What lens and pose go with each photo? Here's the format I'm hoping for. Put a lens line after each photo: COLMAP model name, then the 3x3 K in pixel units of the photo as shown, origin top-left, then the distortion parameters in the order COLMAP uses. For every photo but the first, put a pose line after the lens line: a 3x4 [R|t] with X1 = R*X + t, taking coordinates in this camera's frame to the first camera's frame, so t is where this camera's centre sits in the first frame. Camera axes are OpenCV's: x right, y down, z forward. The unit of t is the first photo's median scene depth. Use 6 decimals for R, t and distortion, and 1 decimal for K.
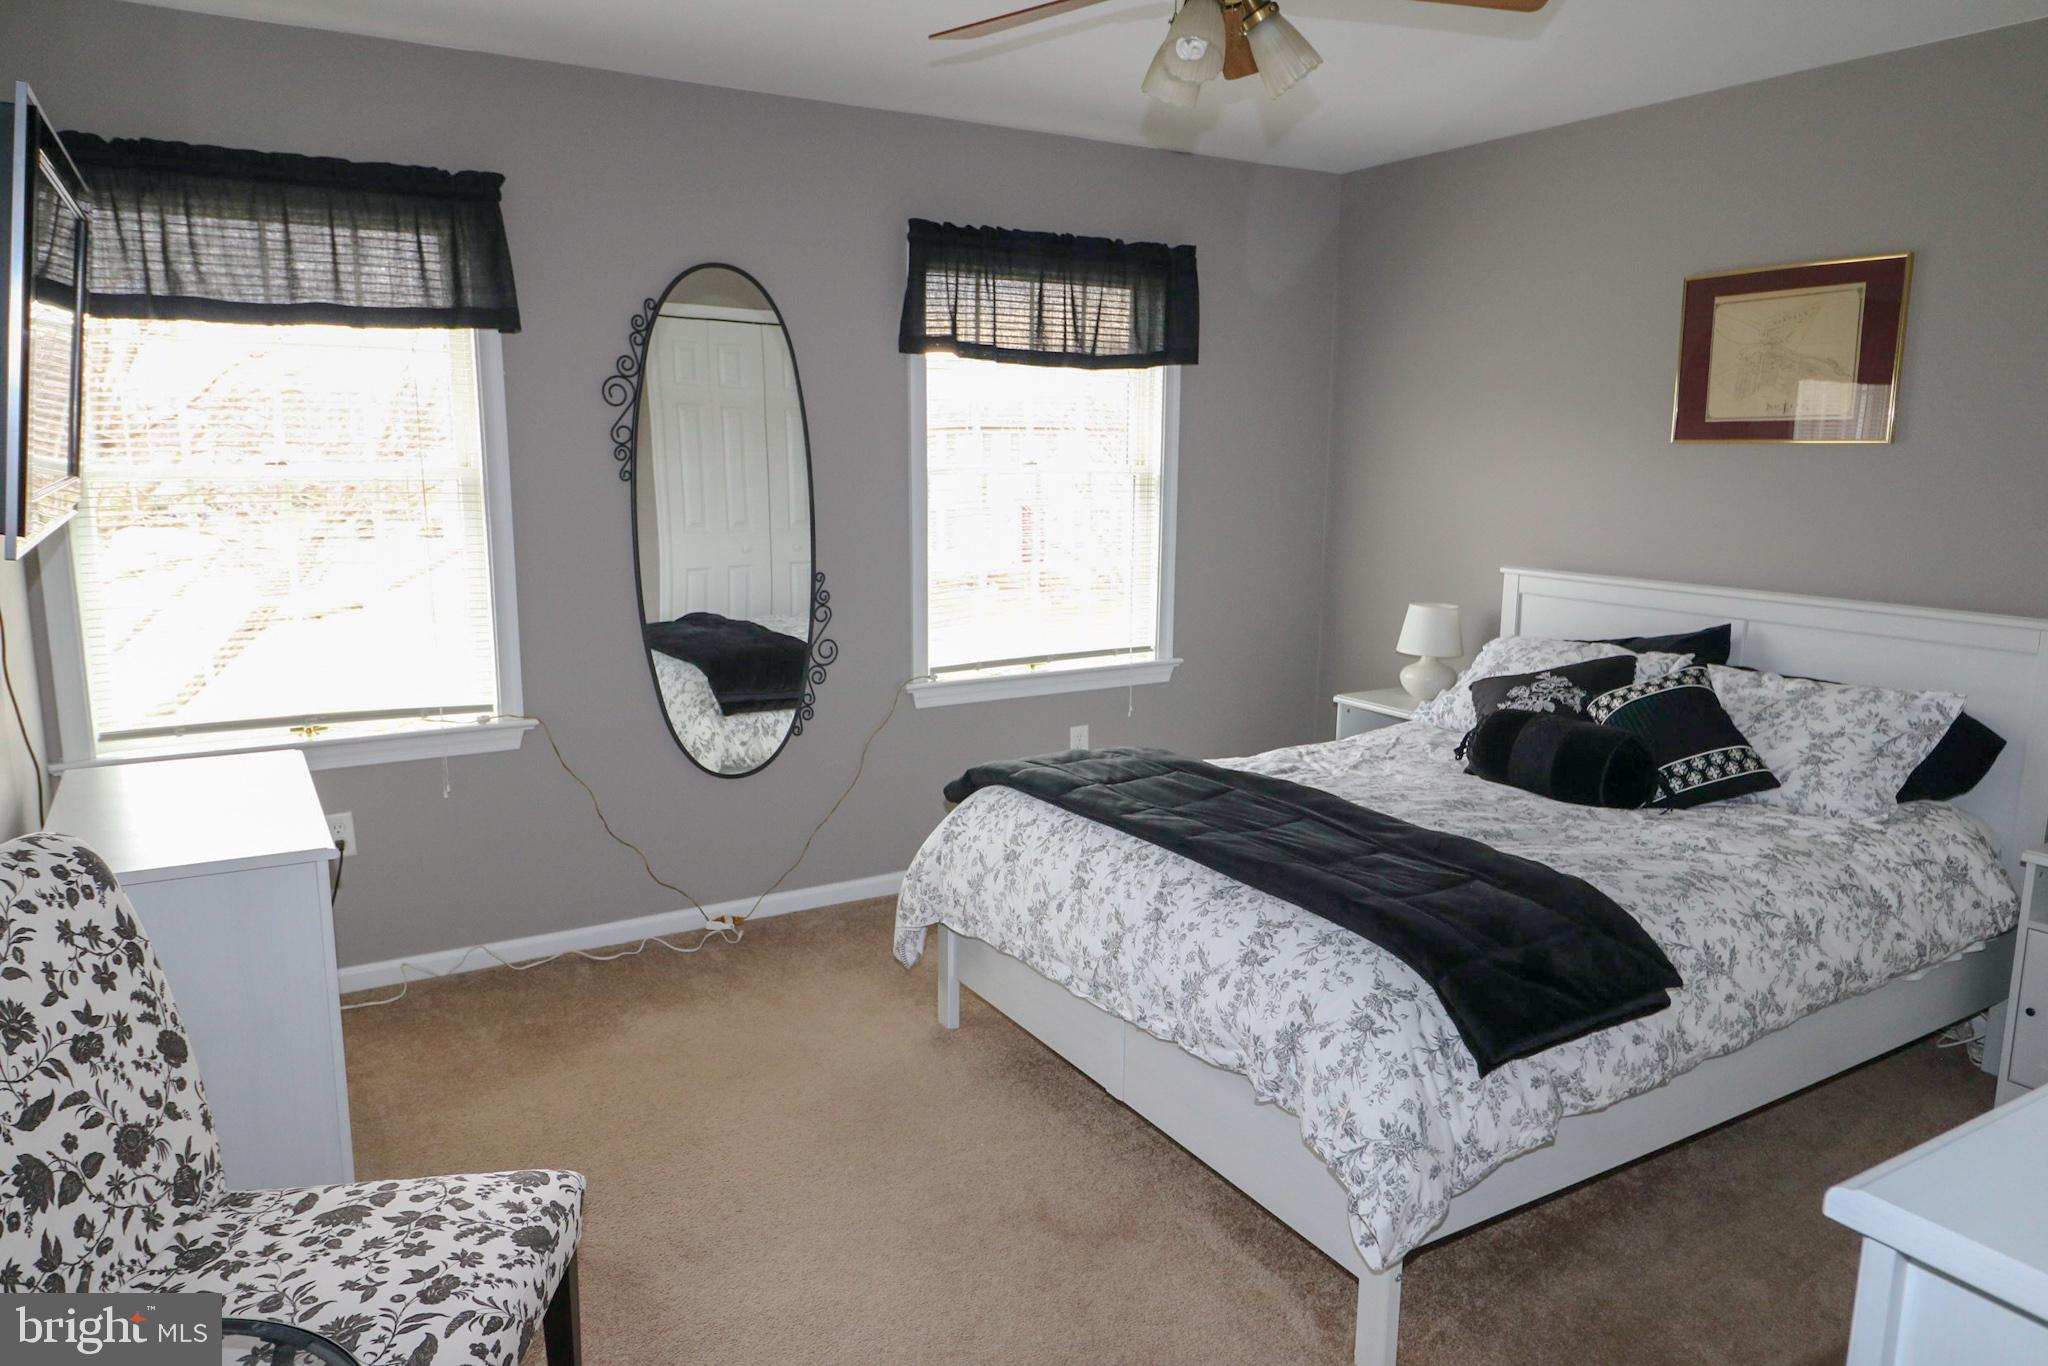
lens RADIAL K [[1341.3, 0, 1029.0], [0, 1341.3, 683.6], [0, 0, 1]] dist [0.004221, -0.000073]
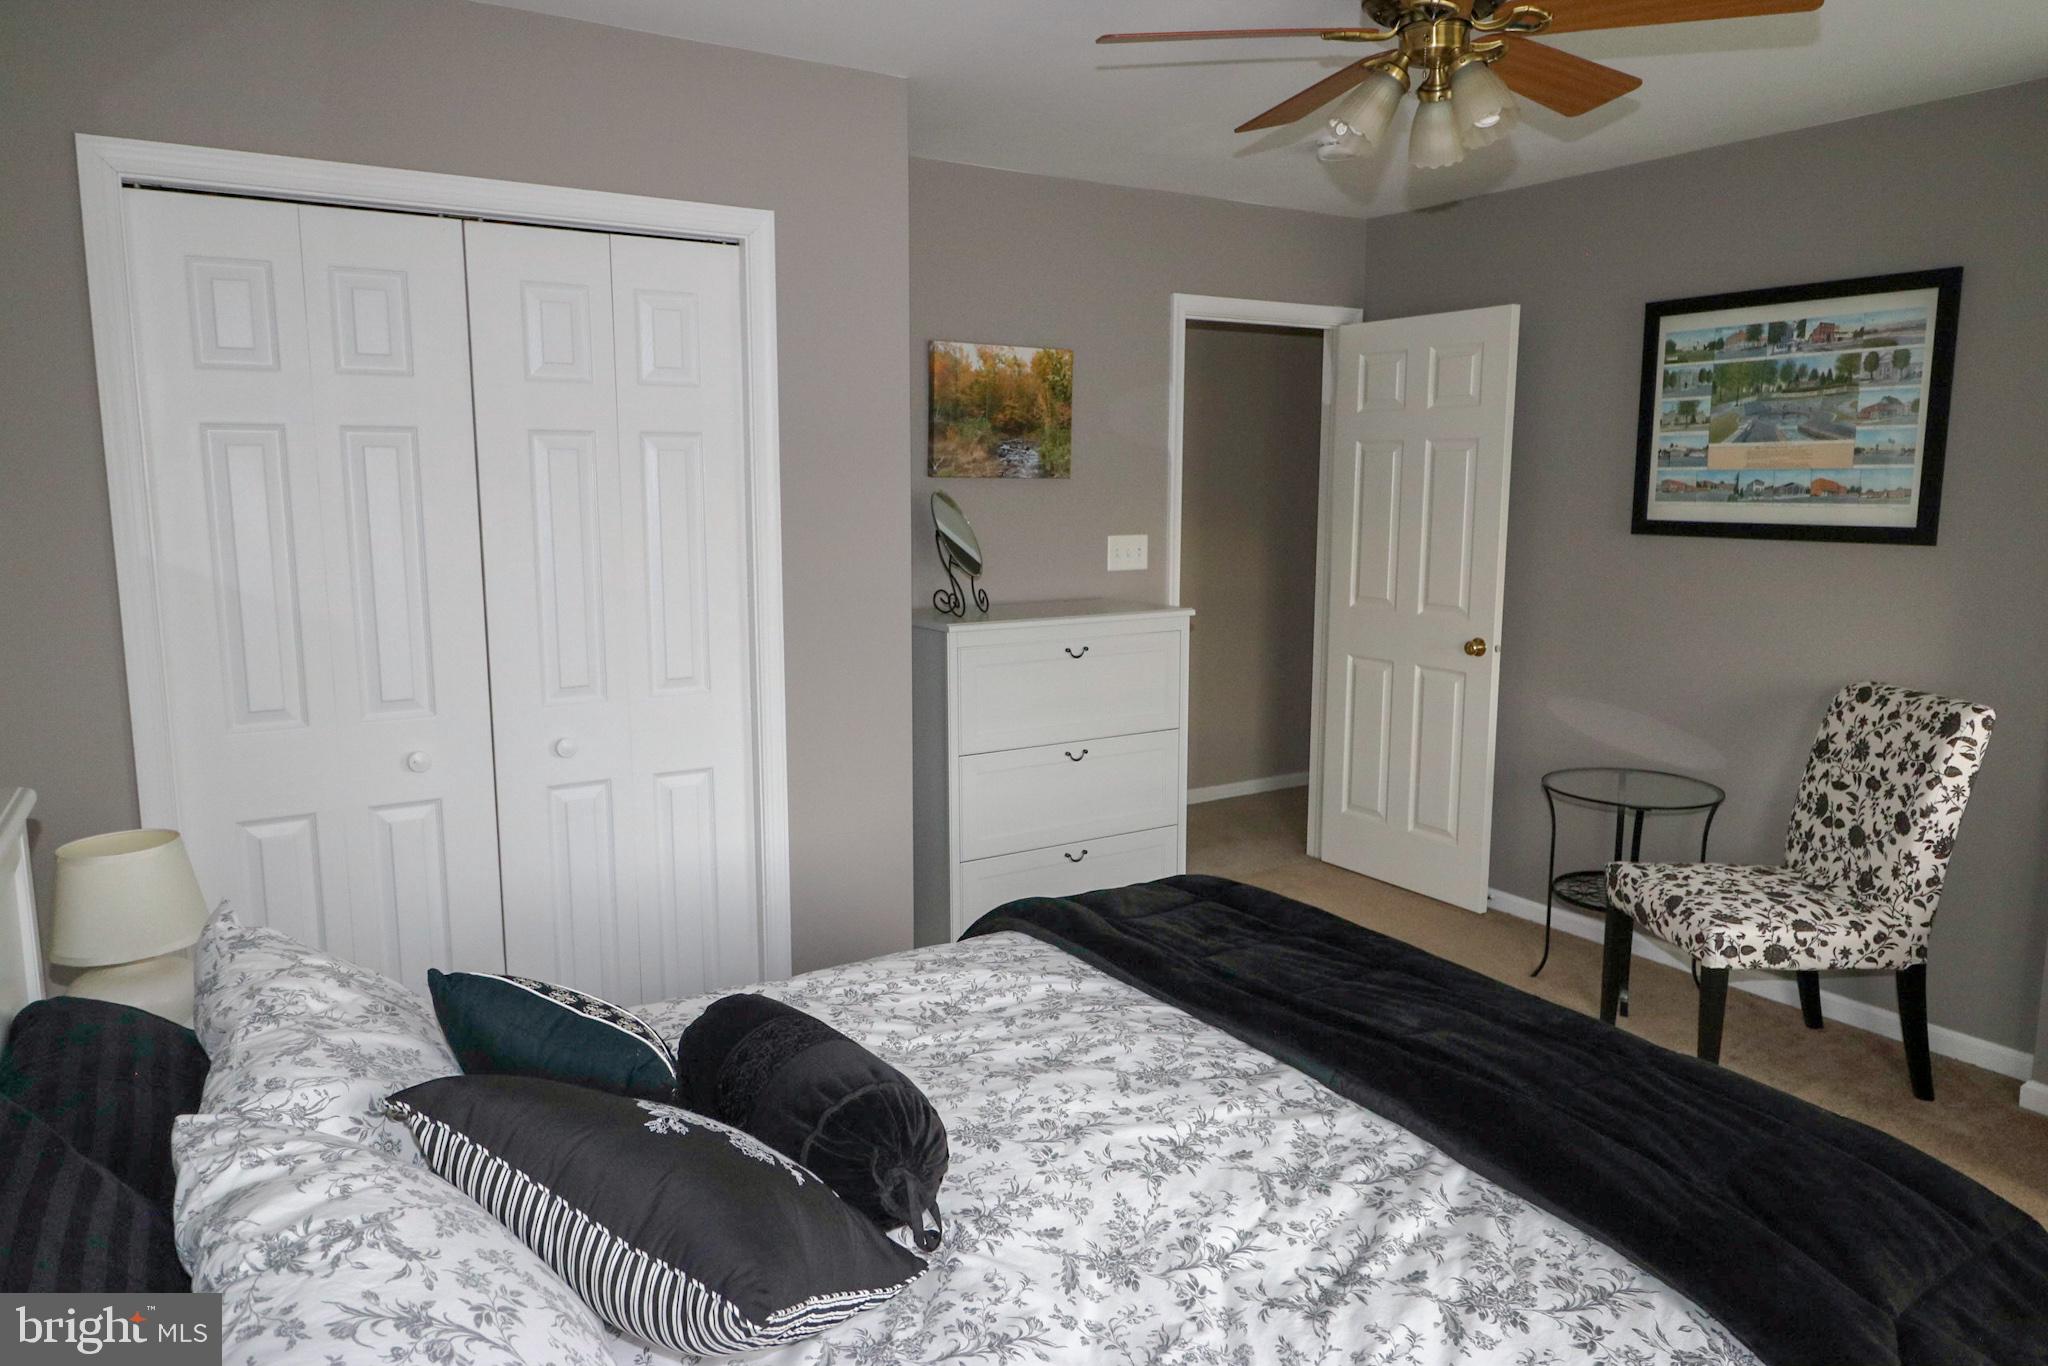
lens RADIAL K [[1341.3, 0, 1022.3], [0, 1341.3, 679.9], [0, 0, 1]] dist [0.004221, -0.000073]
pose [[-0.999970, -0.004800, 0.006016, 0.579588], [-0.002696, 0.950637, 0.310292, -0.506300], [-0.007208, 0.310267, -0.950622, 2.858713]]
